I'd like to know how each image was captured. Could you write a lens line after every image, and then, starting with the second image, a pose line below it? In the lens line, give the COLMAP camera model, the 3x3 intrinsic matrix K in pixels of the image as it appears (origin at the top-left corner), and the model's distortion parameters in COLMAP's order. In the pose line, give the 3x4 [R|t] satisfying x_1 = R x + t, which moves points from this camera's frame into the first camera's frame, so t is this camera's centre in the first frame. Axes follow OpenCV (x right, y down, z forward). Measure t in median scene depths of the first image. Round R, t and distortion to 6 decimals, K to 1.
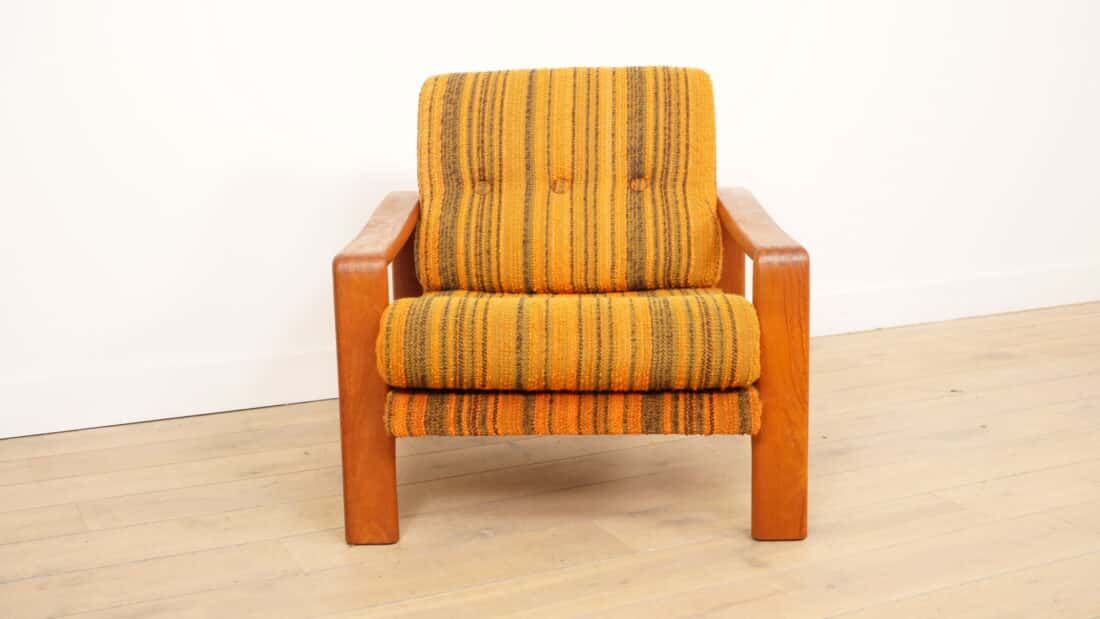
lens RADIAL K [[1396.8, 0, 550.3], [0, 1396.8, 306.9], [0, 0, 1]] dist [0.031785, 0.000000]
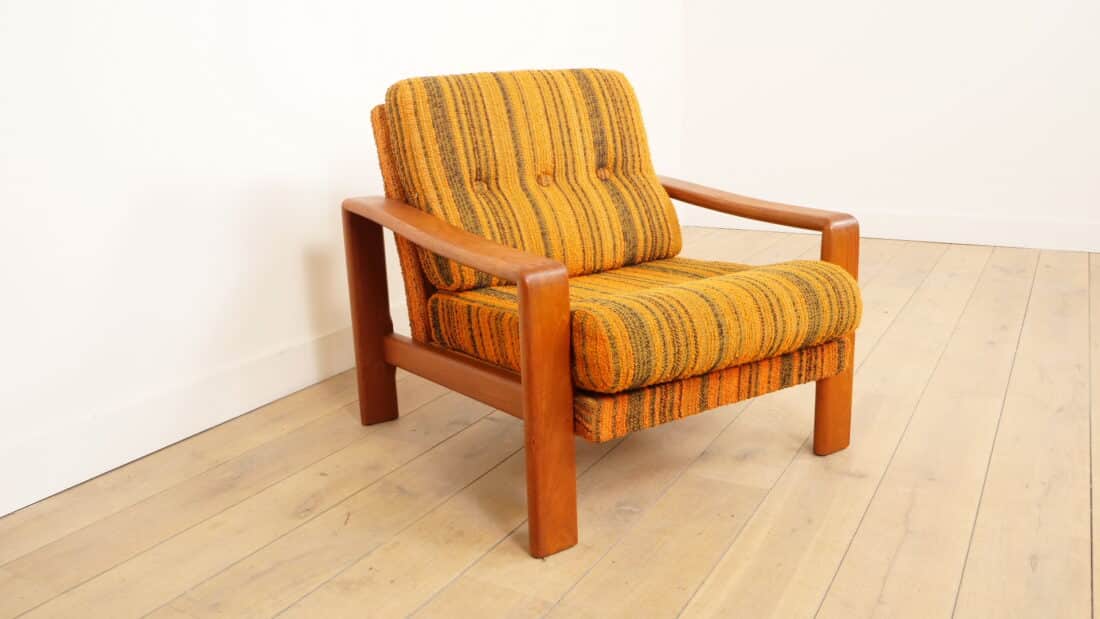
lens RADIAL K [[938.8, 0, 549.9], [0, 938.8, 314.2], [0, 0, 1]] dist [-0.000242, 0.001353]
pose [[0.814659, -0.154837, 0.558889, -0.418468], [0.114032, 0.987654, 0.107406, -0.061302], [-0.568619, -0.023768, 0.822257, 0.393304]]
